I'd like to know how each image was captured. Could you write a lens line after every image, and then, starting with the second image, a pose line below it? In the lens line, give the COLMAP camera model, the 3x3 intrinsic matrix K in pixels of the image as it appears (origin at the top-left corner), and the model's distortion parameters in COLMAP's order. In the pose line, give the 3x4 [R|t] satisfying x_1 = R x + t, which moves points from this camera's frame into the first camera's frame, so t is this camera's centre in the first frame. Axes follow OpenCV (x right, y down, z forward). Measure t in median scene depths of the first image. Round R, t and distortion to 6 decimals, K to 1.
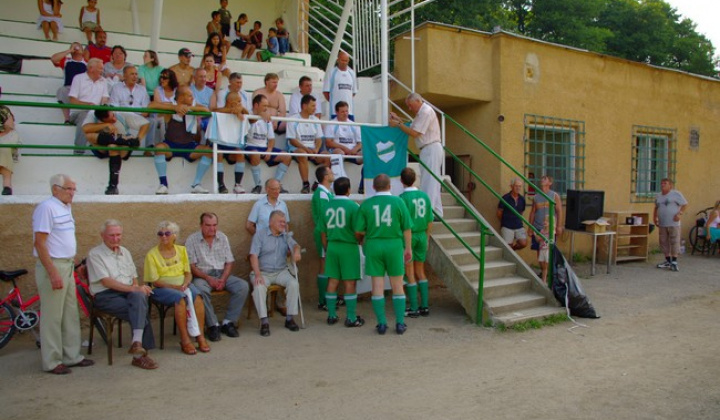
lens RADIAL K [[580.5, 0, 359.3], [0, 580.5, 238.4], [0, 0, 1]] dist [-0.080630, 0.017301]
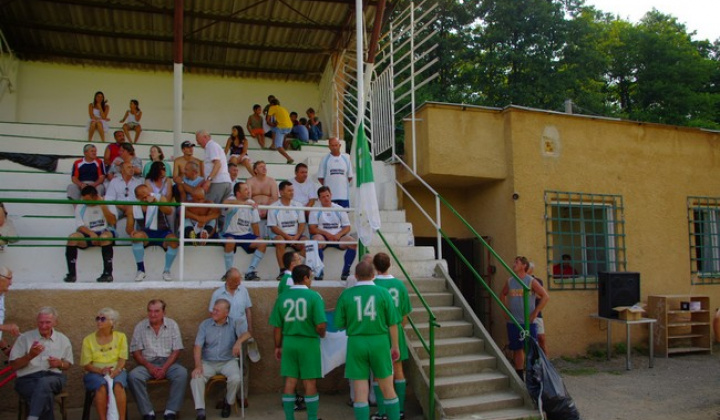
lens RADIAL K [[580.5, 0, 359.3], [0, 580.5, 238.4], [0, 0, 1]] dist [-0.080630, 0.017301]
pose [[0.975279, -0.021208, -0.219956, 0.204175], [-0.009415, 0.990492, -0.137245, -0.011161], [0.220775, 0.135923, 0.965807, 0.053319]]
